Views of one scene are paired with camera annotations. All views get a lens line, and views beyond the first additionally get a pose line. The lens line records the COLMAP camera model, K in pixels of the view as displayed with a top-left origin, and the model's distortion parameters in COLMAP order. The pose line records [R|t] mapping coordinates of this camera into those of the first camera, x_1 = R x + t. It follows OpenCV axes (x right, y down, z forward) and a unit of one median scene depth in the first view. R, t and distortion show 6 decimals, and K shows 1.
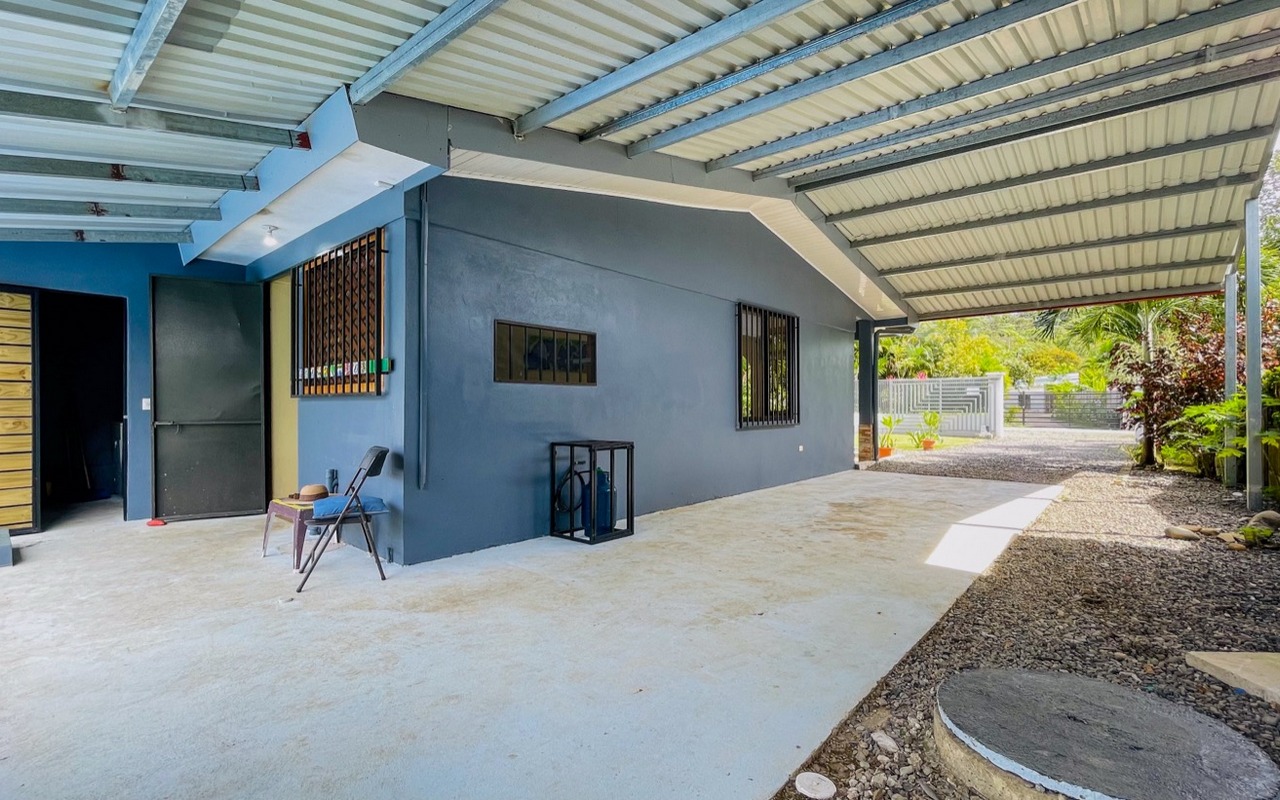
lens RADIAL K [[576.4, 0, 640.0], [0, 576.4, 400.0], [0, 0, 1]] dist [-0.001580, 0.000720]
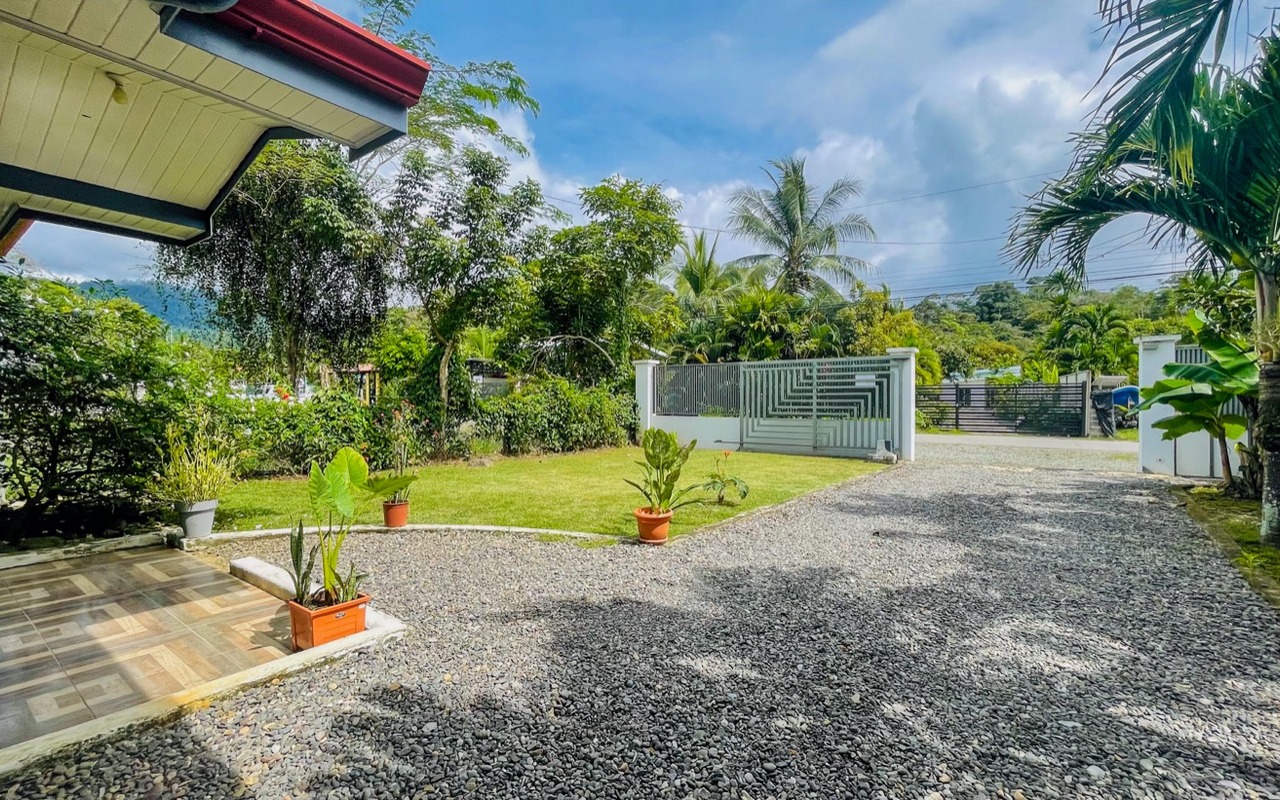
lens RADIAL K [[576.4, 0, 640.0], [0, 576.4, 400.0], [0, 0, 1]] dist [-0.001580, 0.000720]
pose [[0.997463, -0.003648, 0.071087, 0.191795], [0.003178, 0.999972, 0.006730, -0.000290], [-0.071109, -0.006487, 0.997447, 0.269083]]
